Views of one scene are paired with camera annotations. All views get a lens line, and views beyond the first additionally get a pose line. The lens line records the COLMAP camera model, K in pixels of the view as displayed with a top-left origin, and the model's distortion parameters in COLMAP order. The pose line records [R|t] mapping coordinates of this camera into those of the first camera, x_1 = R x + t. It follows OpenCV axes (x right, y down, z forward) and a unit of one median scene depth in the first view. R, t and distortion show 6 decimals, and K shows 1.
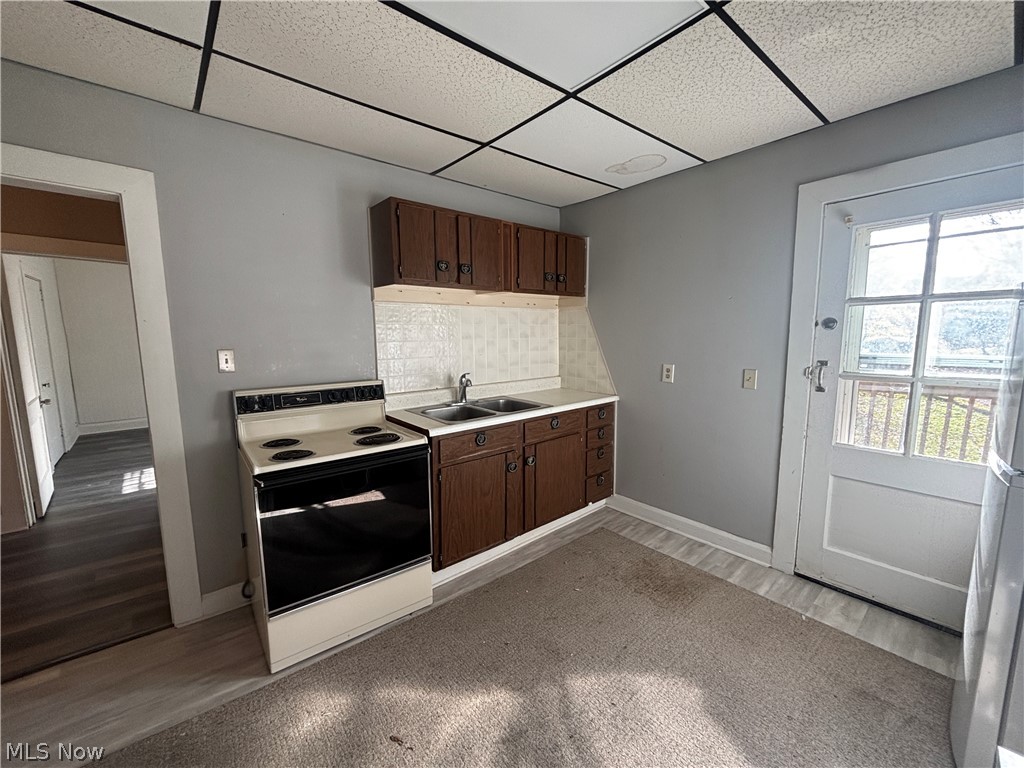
lens RADIAL K [[422.6, 0, 512.0], [0, 422.6, 384.0], [0, 0, 1]] dist [0.018363, 0.000102]
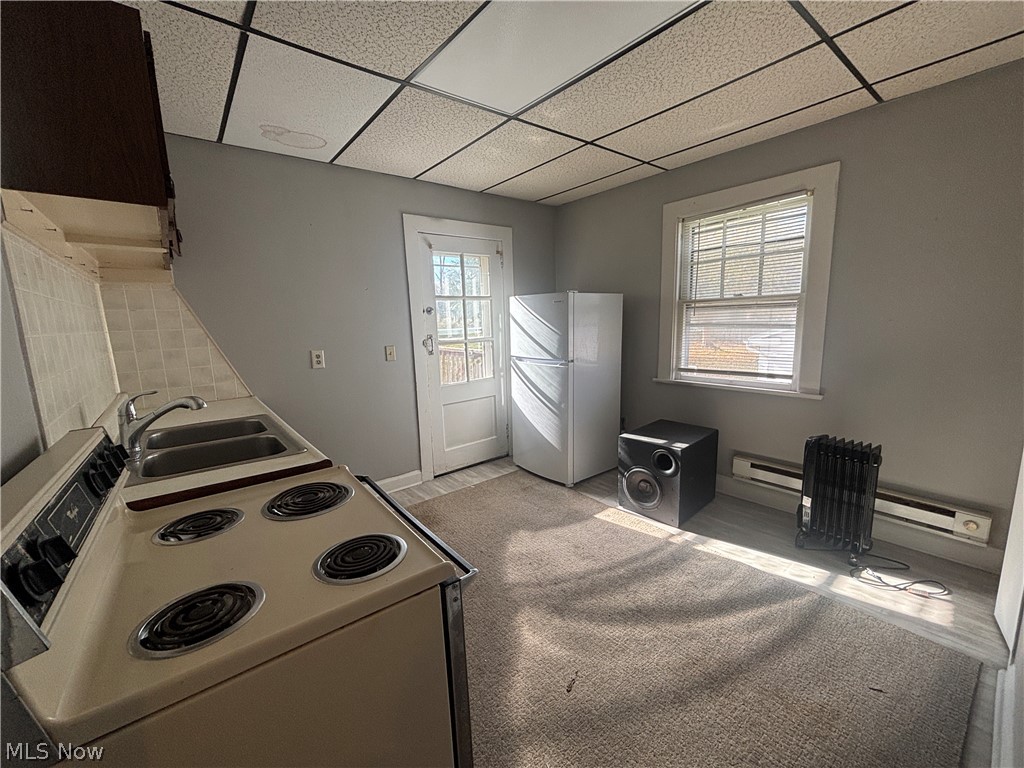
lens RADIAL K [[422.6, 0, 512.0], [0, 422.6, 384.0], [0, 0, 1]] dist [0.018363, 0.000102]
pose [[0.022647, -0.150961, 0.988280, -0.800386], [0.153022, 0.977409, 0.145794, -0.056961], [-0.987963, 0.147927, 0.045236, 0.647837]]
